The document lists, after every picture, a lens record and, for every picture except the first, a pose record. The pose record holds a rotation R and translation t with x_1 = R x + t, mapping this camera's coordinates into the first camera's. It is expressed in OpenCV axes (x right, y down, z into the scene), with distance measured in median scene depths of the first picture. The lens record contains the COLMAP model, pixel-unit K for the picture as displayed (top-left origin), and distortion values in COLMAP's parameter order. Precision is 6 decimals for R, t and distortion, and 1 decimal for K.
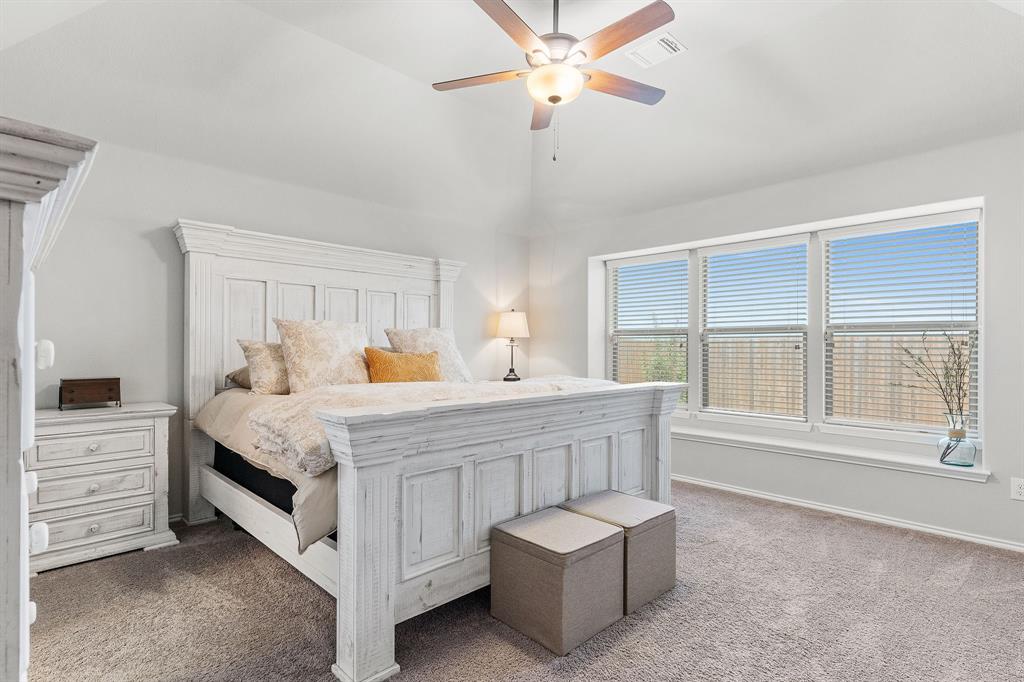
lens RADIAL K [[510.9, 0, 513.2], [0, 510.9, 350.0], [0, 0, 1]] dist [0.012061, -0.000586]
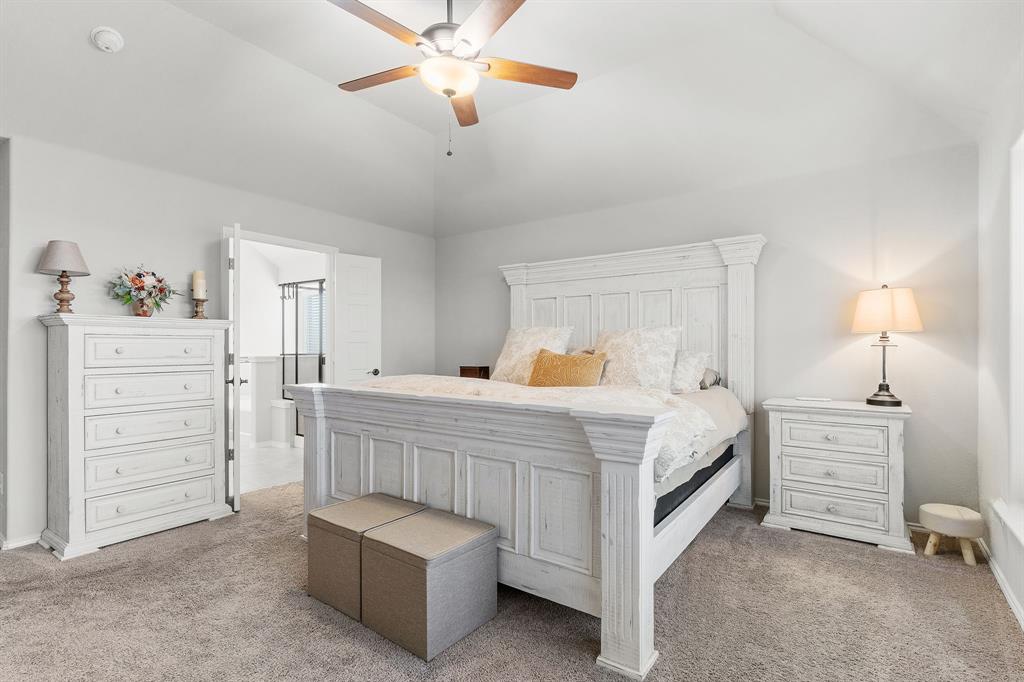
lens RADIAL K [[488.1, 0, 511.1], [0, 488.1, 349.2], [0, 0, 1]] dist [0.017948, -0.000149]
pose [[0.167775, 0.003839, -0.985818, 0.499277], [-0.006865, 0.999973, 0.002726, -0.003509], [0.985801, 0.006310, 0.167797, 0.472948]]
